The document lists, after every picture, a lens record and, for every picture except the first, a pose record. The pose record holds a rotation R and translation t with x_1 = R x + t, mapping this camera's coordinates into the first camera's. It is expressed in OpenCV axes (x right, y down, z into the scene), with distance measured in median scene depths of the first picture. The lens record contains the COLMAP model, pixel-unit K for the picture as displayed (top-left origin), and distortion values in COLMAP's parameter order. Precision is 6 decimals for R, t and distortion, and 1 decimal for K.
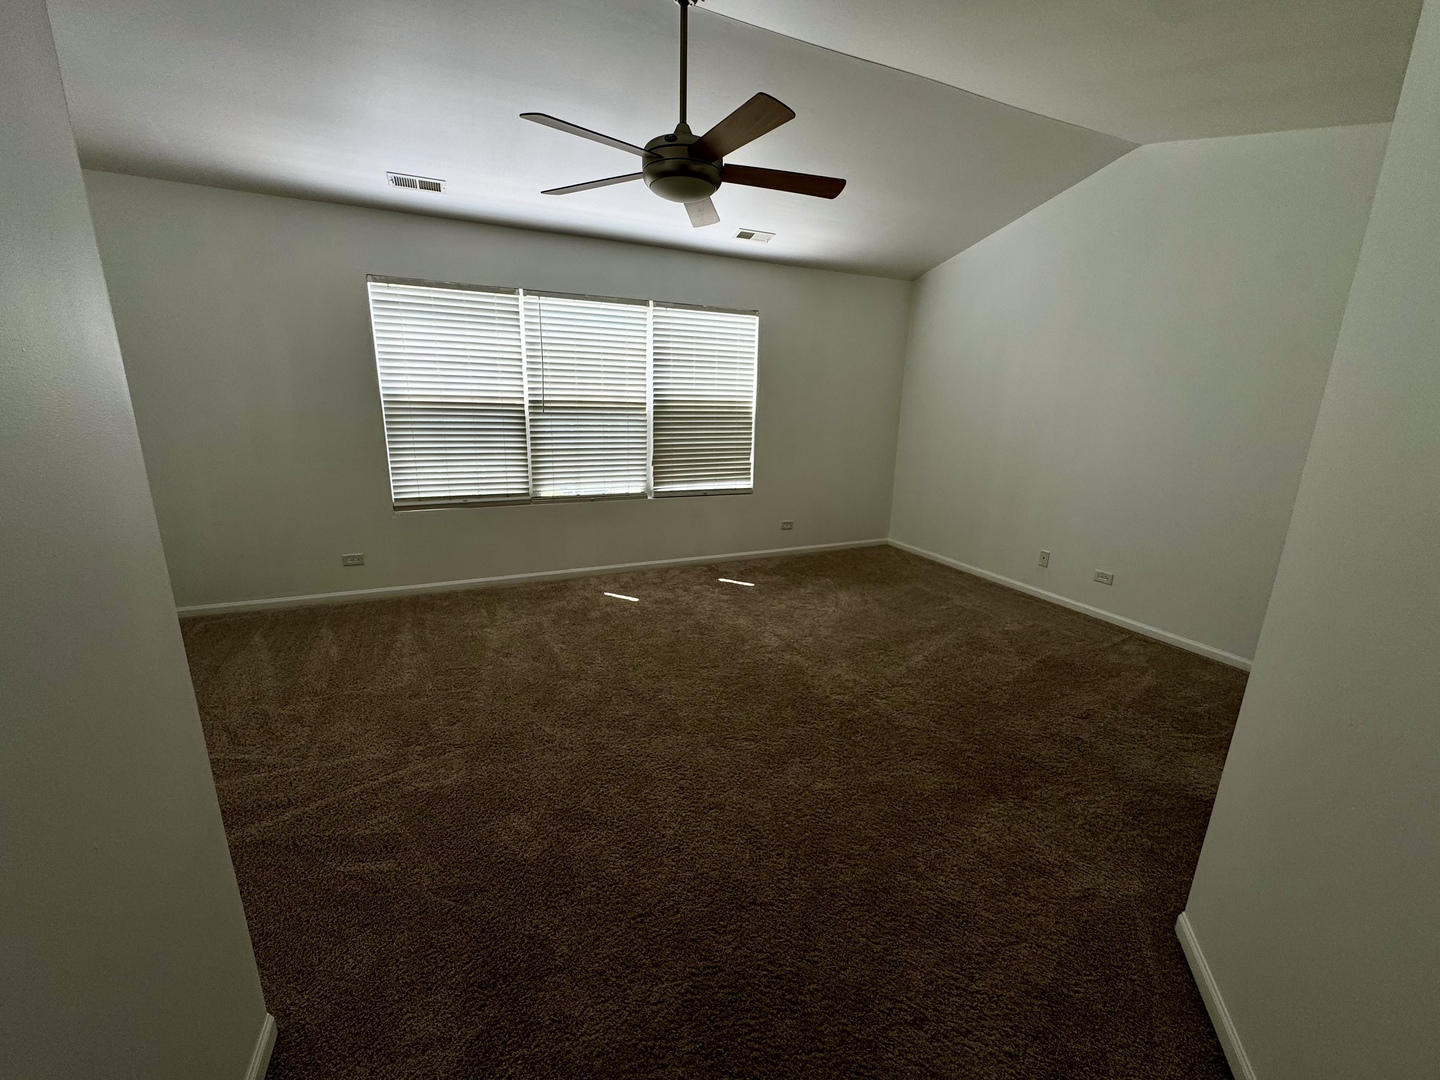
lens RADIAL K [[579.2, 0, 720.2], [0, 579.2, 540.7], [0, 0, 1]] dist [-0.006329, 0.001751]
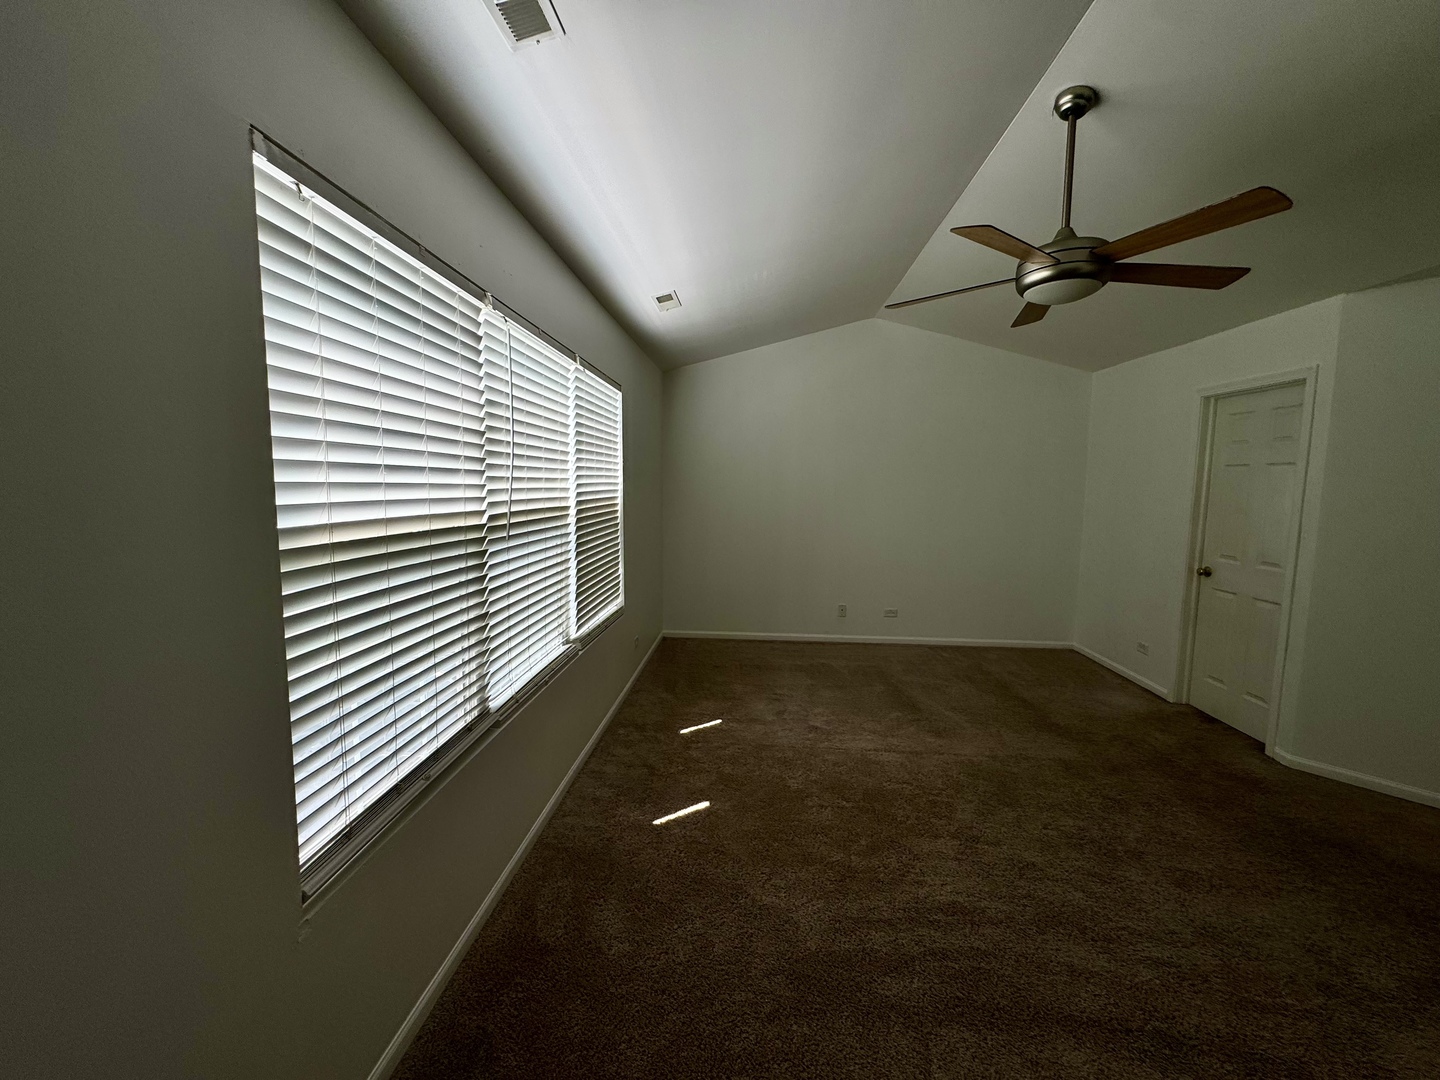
lens RADIAL K [[579.2, 0, 716.7], [0, 579.2, 537.3], [0, 0, 1]] dist [-0.006329, 0.001751]
pose [[0.477047, -0.101446, 0.873003, -0.609279], [0.214201, 0.976783, -0.003544, -0.167270], [-0.852375, 0.188689, 0.487701, 0.555327]]
